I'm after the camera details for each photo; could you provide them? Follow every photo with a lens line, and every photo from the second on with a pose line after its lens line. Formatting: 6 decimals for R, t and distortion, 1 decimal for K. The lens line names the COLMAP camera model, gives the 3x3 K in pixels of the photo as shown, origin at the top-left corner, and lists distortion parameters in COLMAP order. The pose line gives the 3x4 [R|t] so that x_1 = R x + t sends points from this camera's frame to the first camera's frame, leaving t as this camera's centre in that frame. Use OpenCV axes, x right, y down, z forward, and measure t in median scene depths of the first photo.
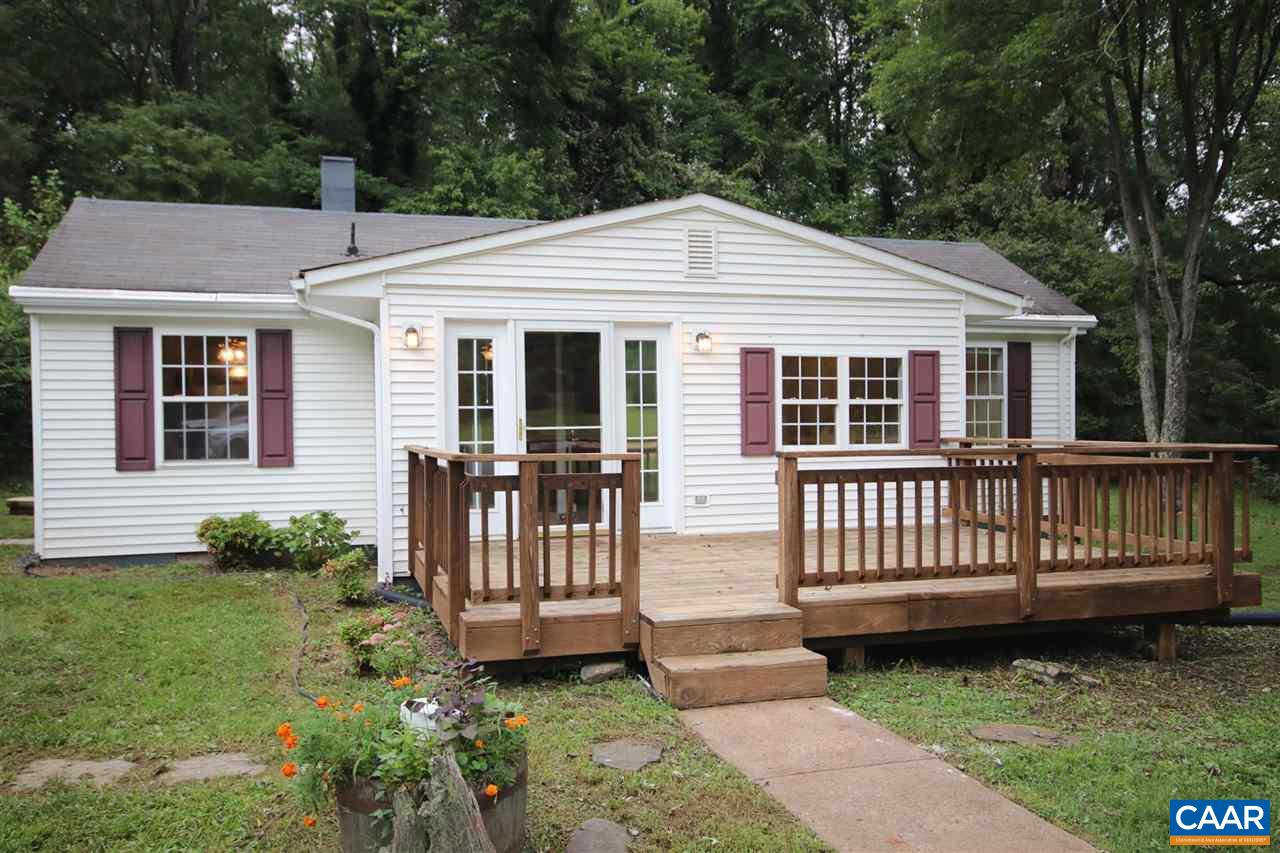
lens RADIAL K [[912.5, 0, 640.0], [0, 912.5, 426.5], [0, 0, 1]] dist [-0.000027, 0.028273]
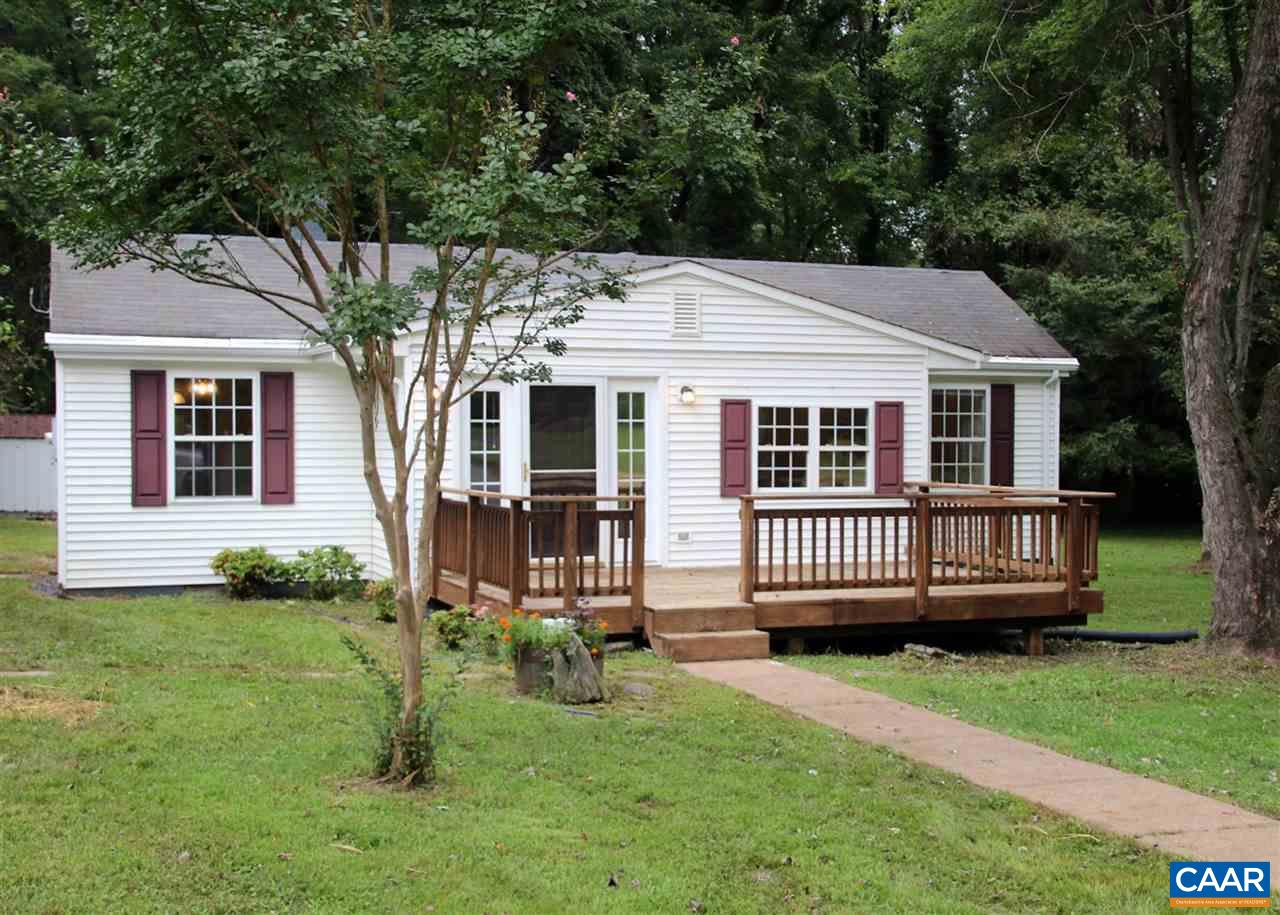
lens RADIAL K [[1318.5, 0, 672.7], [0, 1318.5, 457.5], [0, 0, 1]] dist [0.013320, 0.017143]
pose [[0.997972, 0.010090, 0.062855, -0.045492], [-0.010482, 0.999928, 0.005921, -0.023510], [-0.062791, -0.006568, 0.998005, -0.563188]]
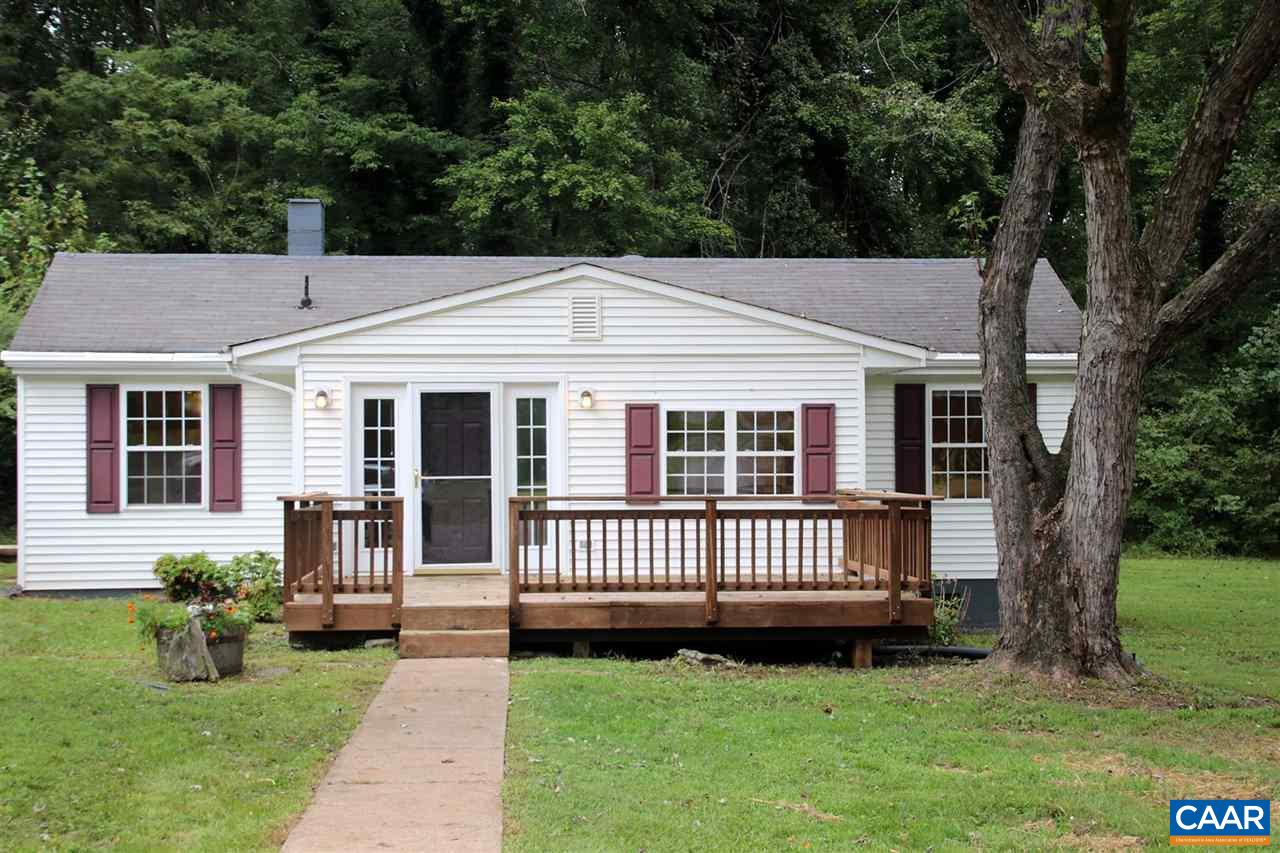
lens RADIAL K [[1454.0, 0, 640.7], [0, 1454.0, 447.7], [0, 0, 1]] dist [0.093065, 0.053560]
pose [[0.984767, 0.003165, -0.173851, 0.406998], [-0.005659, 0.999888, -0.013851, -0.010269], [0.173788, 0.014624, 0.984675, -0.656819]]
